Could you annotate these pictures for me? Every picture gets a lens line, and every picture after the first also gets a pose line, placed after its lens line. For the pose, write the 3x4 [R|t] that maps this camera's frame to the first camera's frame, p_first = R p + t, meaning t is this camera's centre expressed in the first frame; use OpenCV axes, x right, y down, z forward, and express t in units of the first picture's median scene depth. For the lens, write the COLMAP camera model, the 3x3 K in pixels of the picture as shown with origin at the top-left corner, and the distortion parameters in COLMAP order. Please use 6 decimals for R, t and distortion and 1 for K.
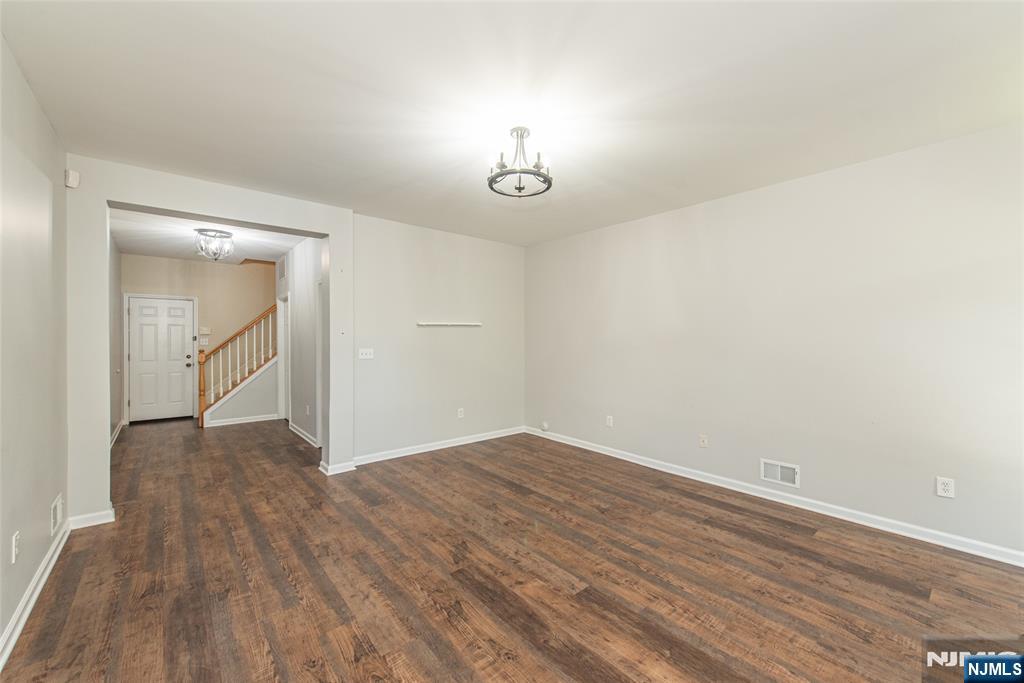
lens RADIAL K [[418.4, 0, 511.1], [0, 418.4, 341.1], [0, 0, 1]] dist [-0.002678, -0.000764]
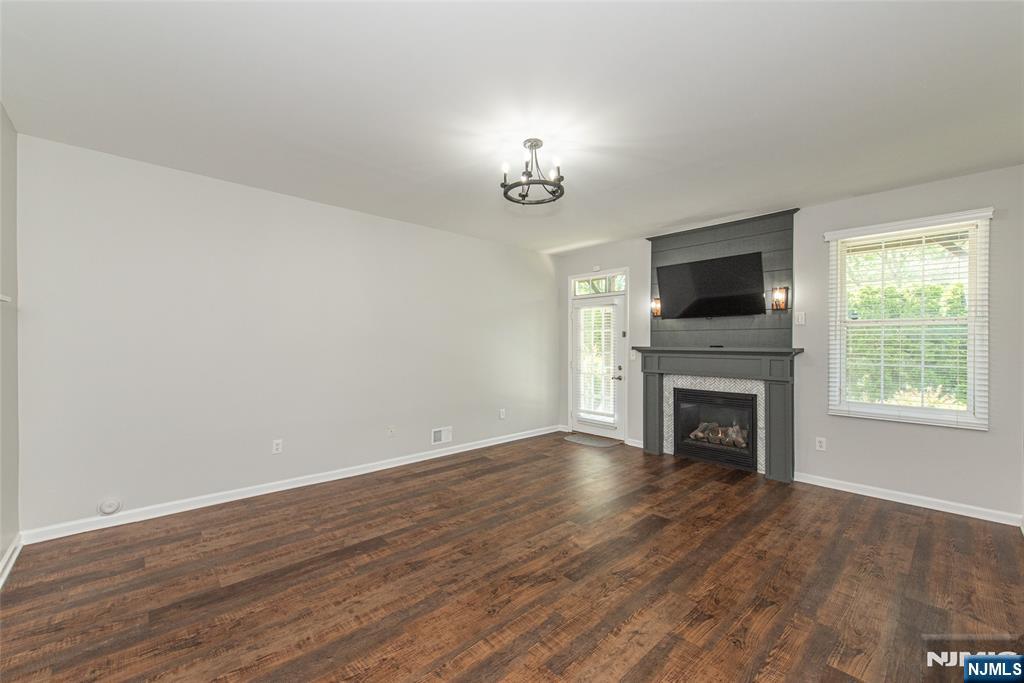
lens RADIAL K [[418.4, 0, 509.8], [0, 418.4, 340.0], [0, 0, 1]] dist [-0.002678, -0.000764]
pose [[-0.059218, -0.000673, 0.998245, -0.886337], [0.007477, 0.999971, 0.001118, -0.009397], [-0.998217, 0.007530, -0.059212, 0.959538]]
